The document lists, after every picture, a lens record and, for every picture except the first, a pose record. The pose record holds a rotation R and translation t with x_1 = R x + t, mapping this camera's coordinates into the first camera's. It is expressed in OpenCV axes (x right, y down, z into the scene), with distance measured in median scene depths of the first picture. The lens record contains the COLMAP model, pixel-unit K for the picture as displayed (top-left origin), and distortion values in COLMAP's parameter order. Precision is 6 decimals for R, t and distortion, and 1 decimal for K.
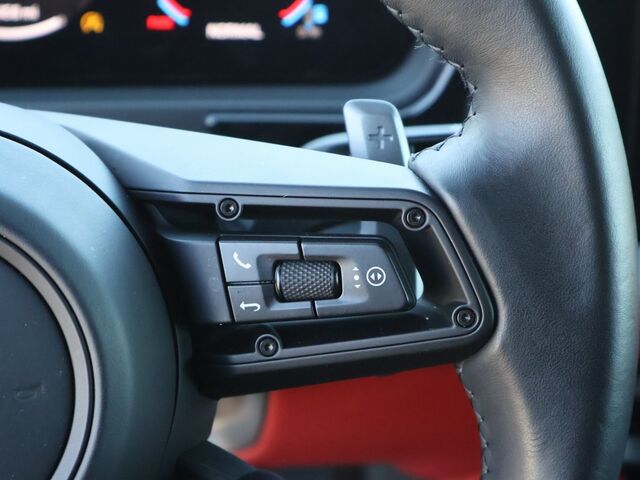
lens RADIAL K [[1270.3, 0, 336.2], [0, 1270.3, 262.5], [0, 0, 1]] dist [0.045190, 0.000000]
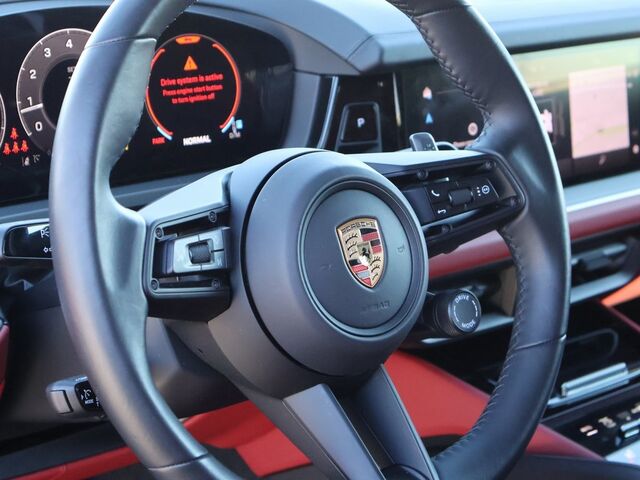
lens RADIAL K [[1426.6, 0, 319.7], [0, 1426.6, 237.0], [0, 0, 1]] dist [0.049271, 0.000000]
pose [[0.830765, -0.163688, 0.532011, -1.693707], [0.246967, 0.964951, -0.088758, 0.264964], [-0.498835, 0.205126, 0.842073, -1.147129]]
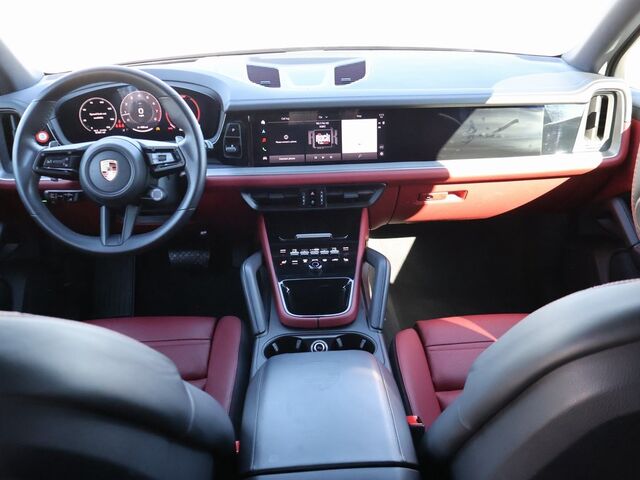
lens RADIAL K [[589.2, 0, 320.0], [0, 589.2, 243.1], [0, 0, 1]] dist [-0.021512, 0.000000]
pose [[0.995070, -0.005132, -0.099046, 1.246728], [0.003159, 0.999794, -0.020068, 0.590343], [0.099129, 0.019656, 0.994880, -2.366804]]
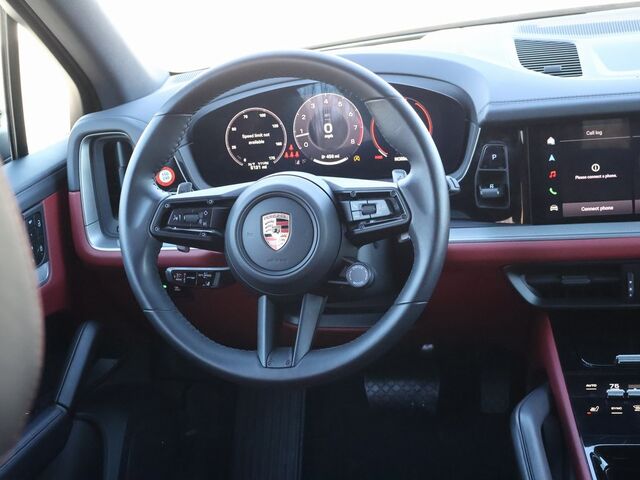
lens RADIAL K [[1062.4, 0, 314.7], [0, 1062.4, 240.1], [0, 0, 1]] dist [-0.007570, 0.000000]
pose [[0.928249, -0.022616, -0.371271, 1.091710], [-0.029565, 0.990506, -0.134254, 0.581714], [0.370782, 0.135598, 0.918768, -2.229275]]
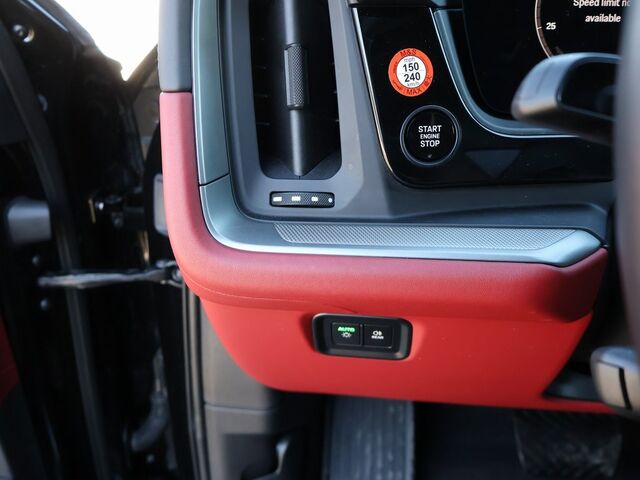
lens RADIAL K [[589.2, 0, 322.0], [0, 589.2, 232.0], [0, 0, 1]] dist [-0.021512, 0.000000]
pose [[0.971658, 0.027123, -0.234830, -0.964856], [-0.060337, 0.988948, -0.135431, 0.163380], [0.228561, 0.145761, 0.962556, 0.541309]]
